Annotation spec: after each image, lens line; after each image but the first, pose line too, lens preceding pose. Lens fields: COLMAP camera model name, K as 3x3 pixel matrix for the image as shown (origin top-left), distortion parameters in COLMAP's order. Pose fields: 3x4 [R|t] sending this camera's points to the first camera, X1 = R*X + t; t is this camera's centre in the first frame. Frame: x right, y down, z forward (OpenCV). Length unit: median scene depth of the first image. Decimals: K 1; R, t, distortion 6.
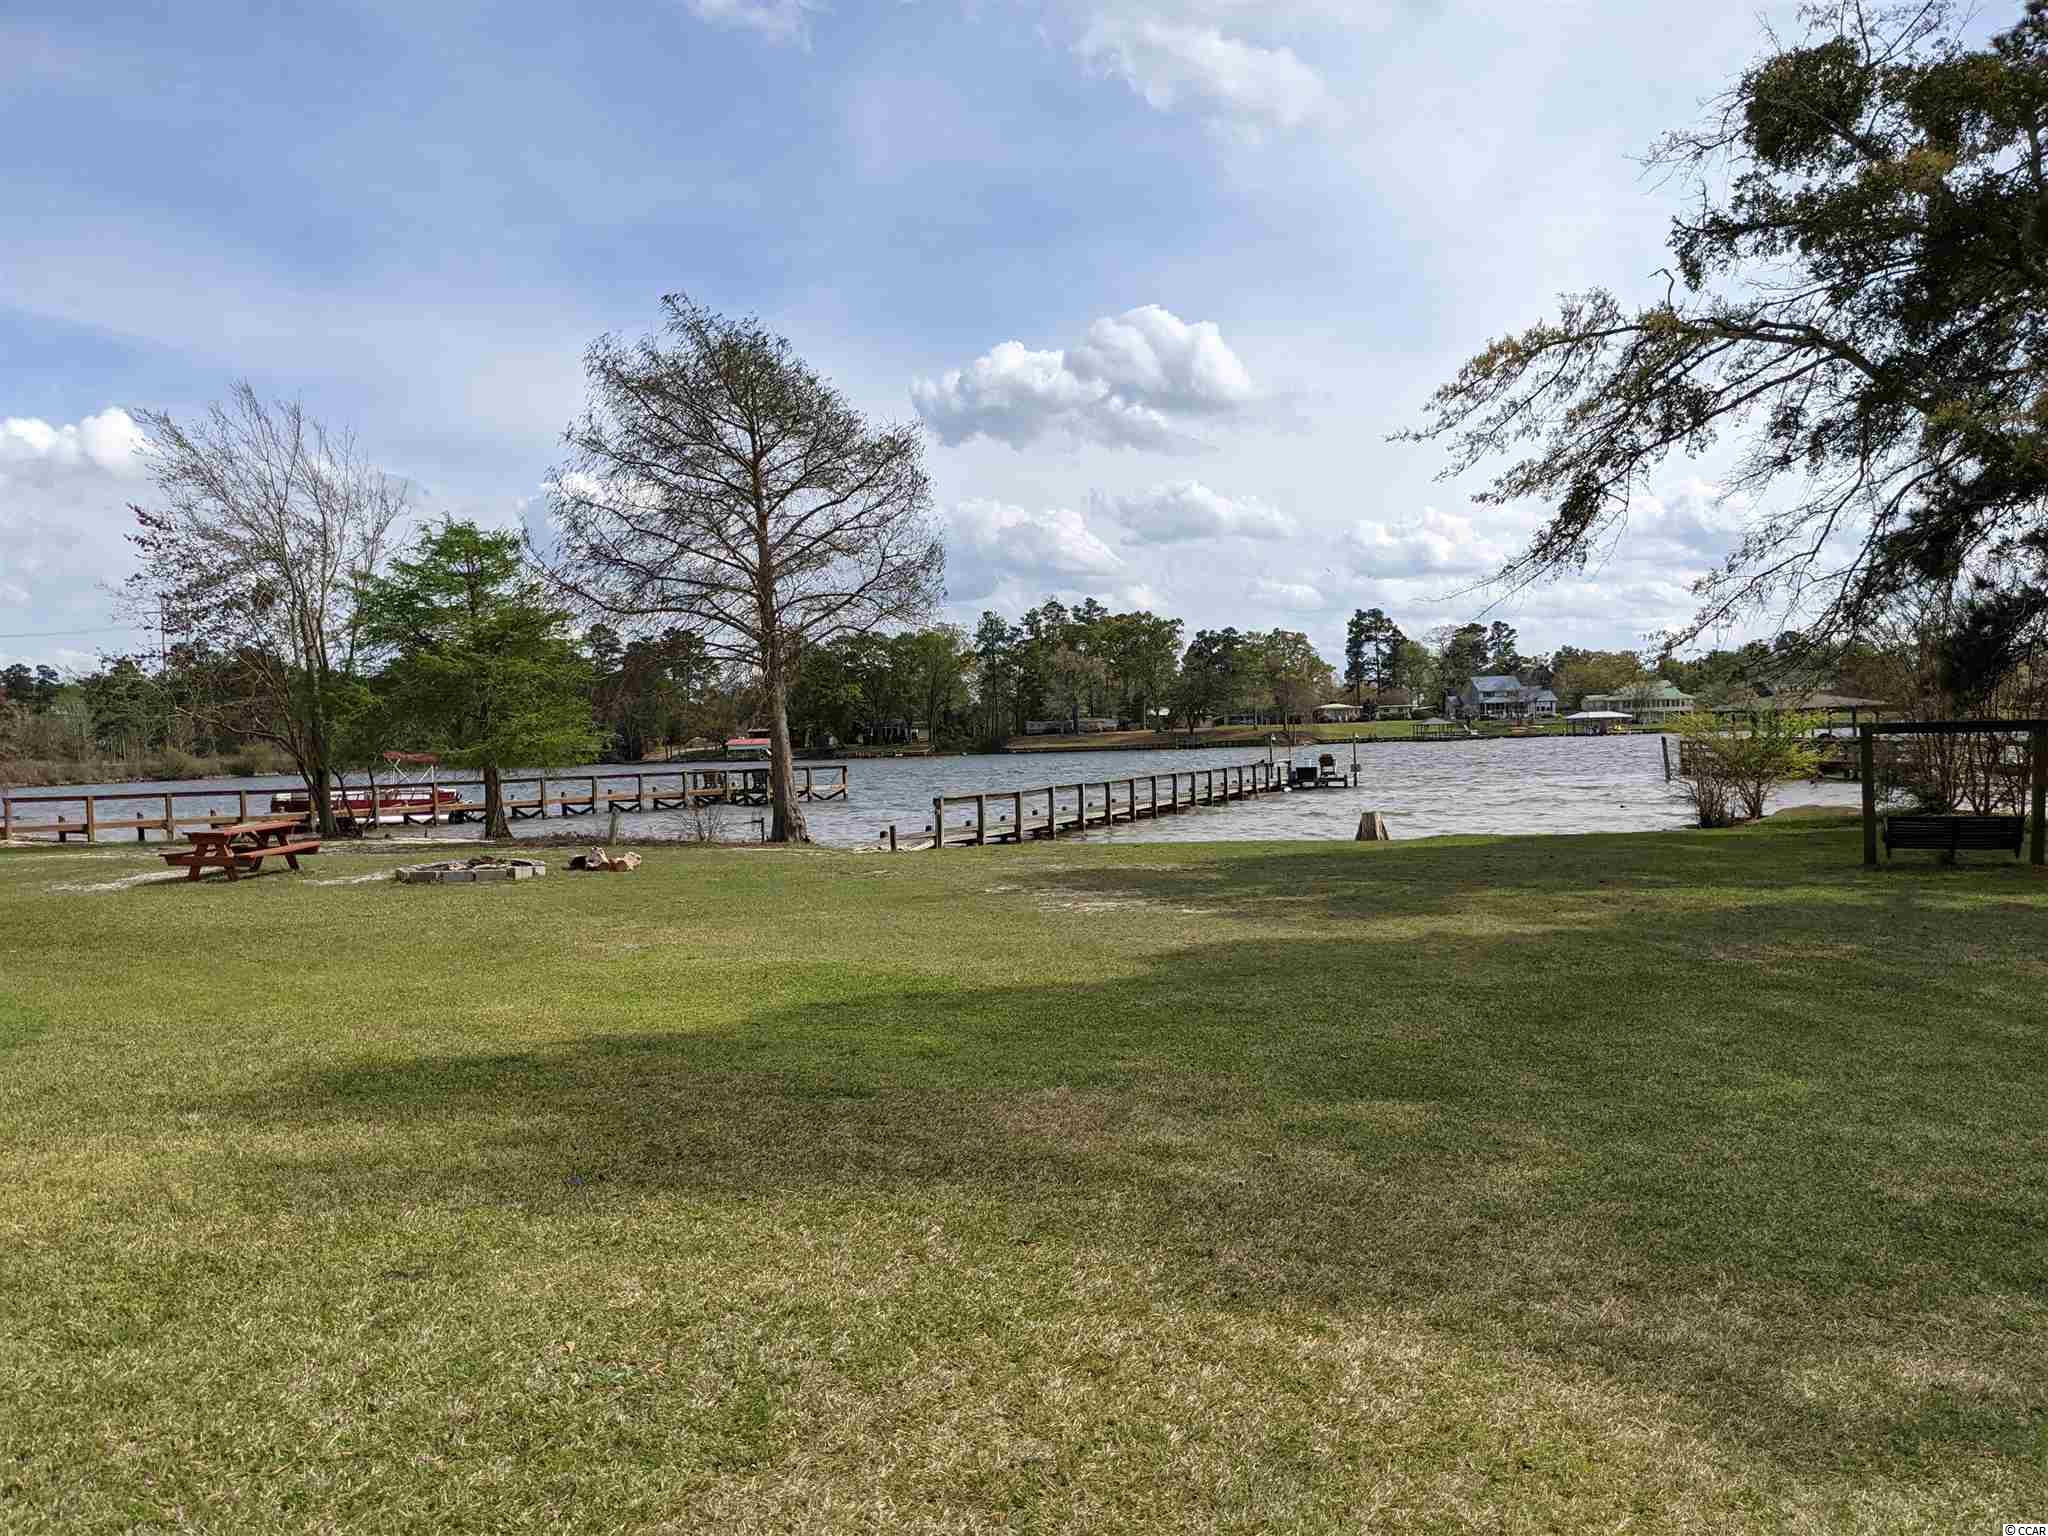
lens RADIAL K [[1608.9, 0, 1057.5], [0, 1608.9, 789.9], [0, 0, 1]] dist [0.047077, -0.057852]
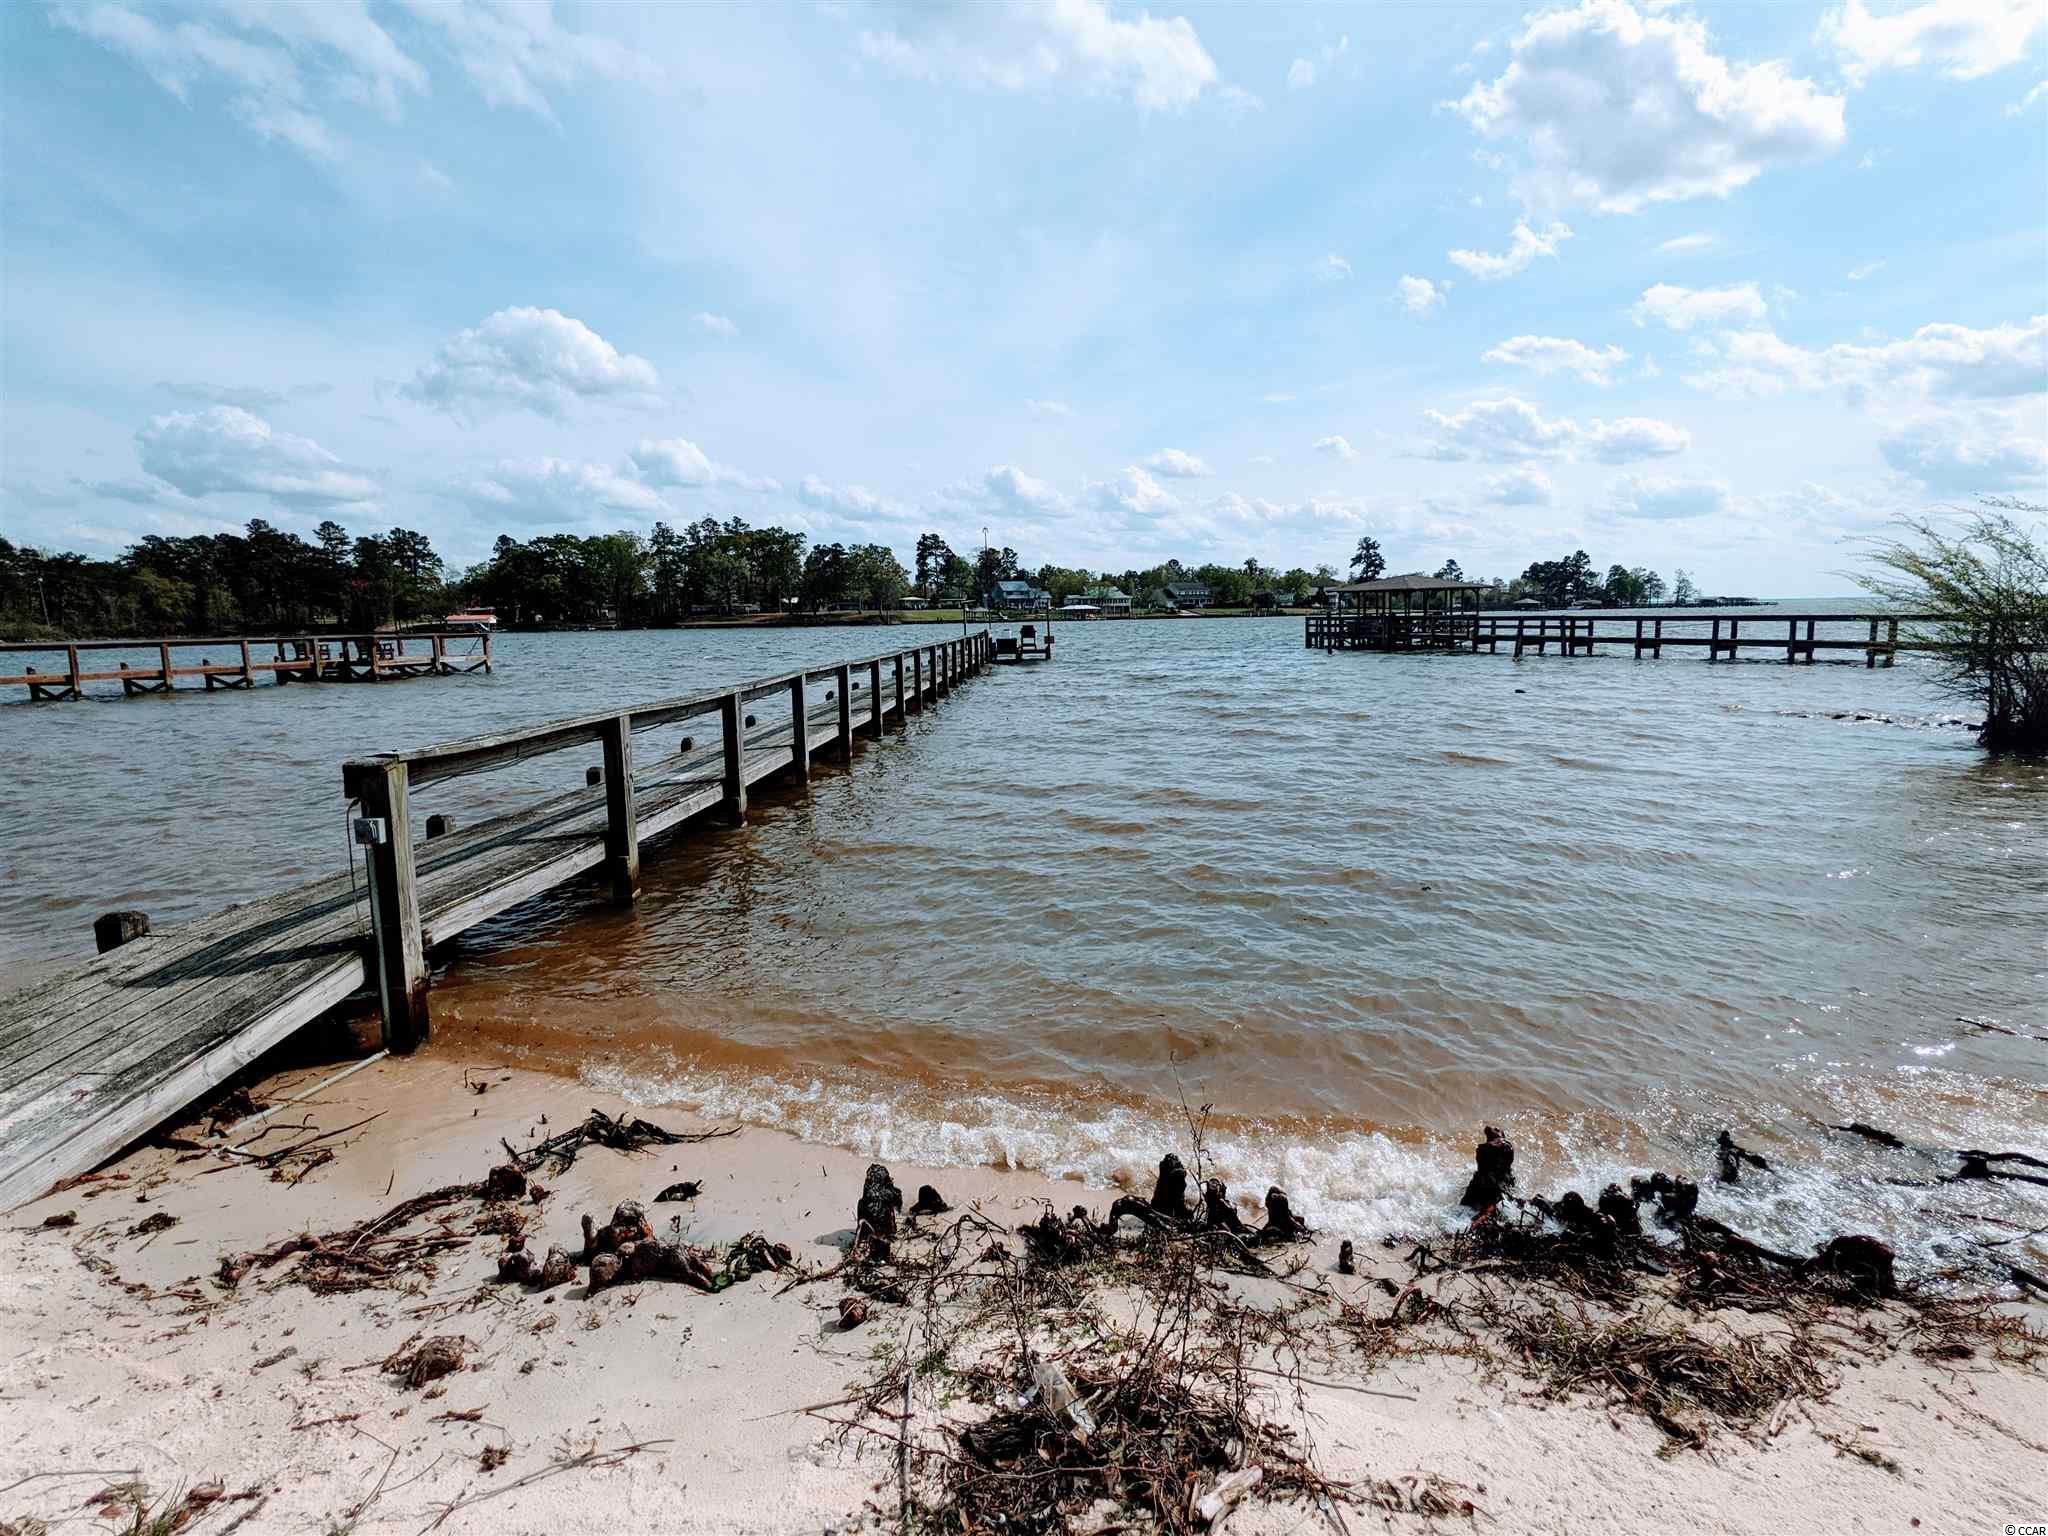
lens RADIAL K [[984.3, 0, 1040.3], [0, 984.3, 777.3], [0, 0, 1]] dist [0.001301, -0.001626]
pose [[0.949970, -0.037557, 0.310076, -0.003092], [-0.001261, 0.992275, 0.124048, -0.001033], [-0.312340, -0.118233, 0.942584, 0.090316]]
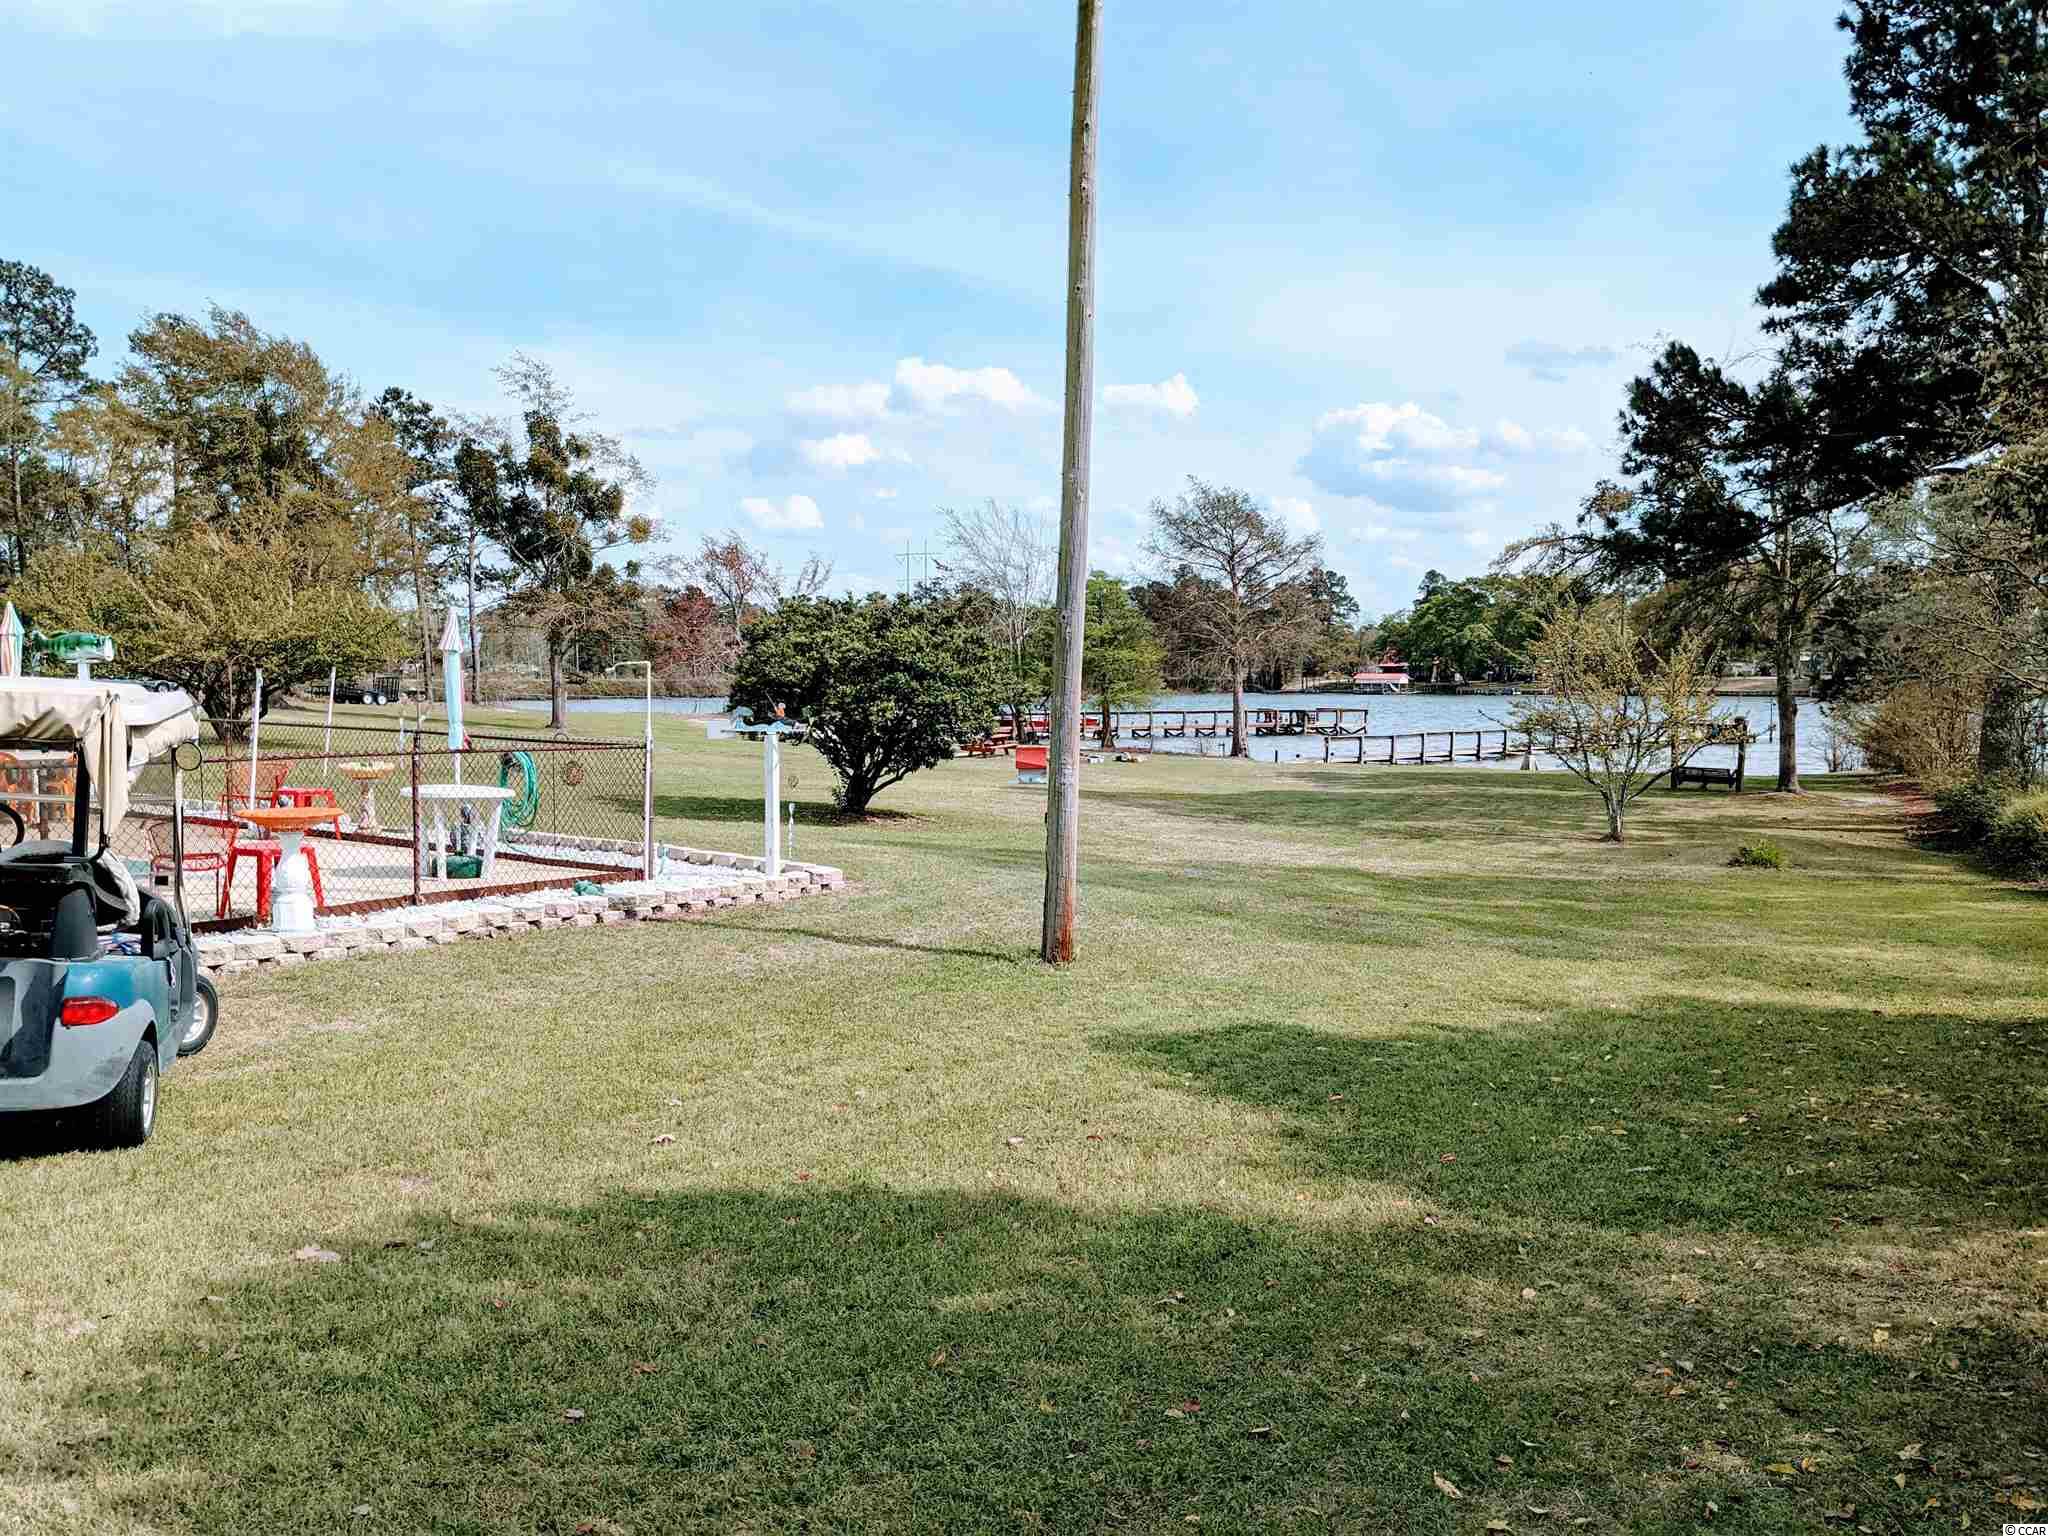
lens RADIAL K [[1620.1, 0, 1021.7], [0, 1620.1, 757.8], [0, 0, 1]] dist [0.000484, 0.000661]
pose [[0.910734, 0.051671, -0.409749, 0.038792], [-0.041421, 0.998568, 0.033859, -0.002044], [0.410912, -0.013864, 0.911570, -0.086220]]
